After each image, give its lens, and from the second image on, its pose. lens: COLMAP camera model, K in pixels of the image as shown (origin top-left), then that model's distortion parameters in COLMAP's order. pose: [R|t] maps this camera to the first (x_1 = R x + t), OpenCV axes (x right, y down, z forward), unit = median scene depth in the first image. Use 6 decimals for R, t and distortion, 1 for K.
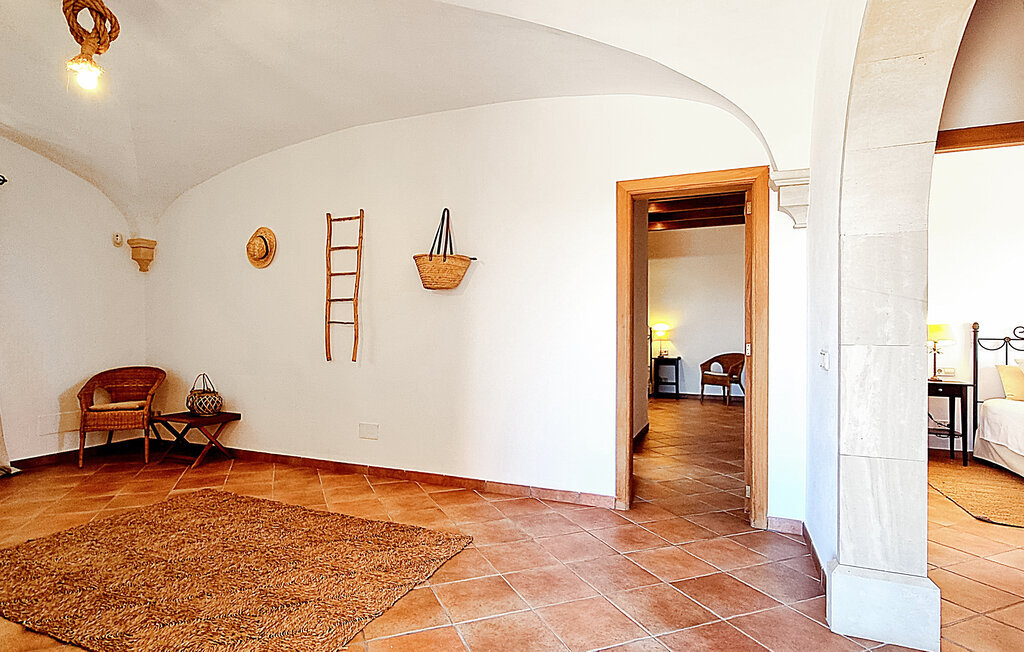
lens RADIAL K [[513.7, 0, 519.3], [0, 513.7, 331.1], [0, 0, 1]] dist [-0.001025, -0.000430]
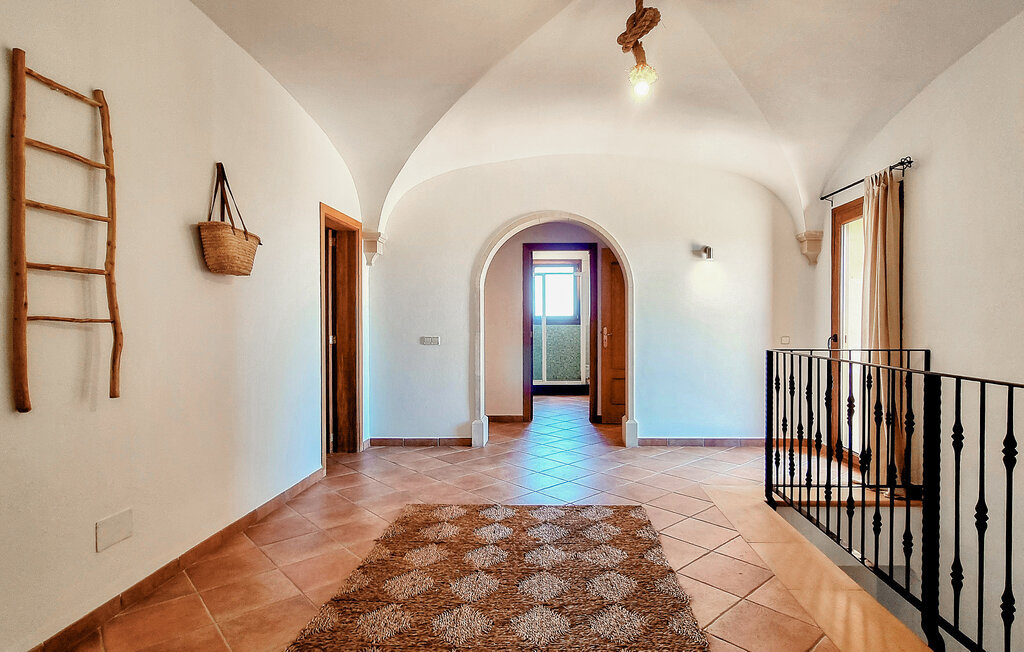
lens RADIAL K [[513.7, 0, 519.3], [0, 513.7, 331.1], [0, 0, 1]] dist [-0.001025, -0.000430]
pose [[-0.271241, -0.017248, 0.962357, -0.913353], [-0.010576, 0.999832, 0.014939, -0.015683], [-0.962453, -0.006126, -0.271378, 0.751945]]
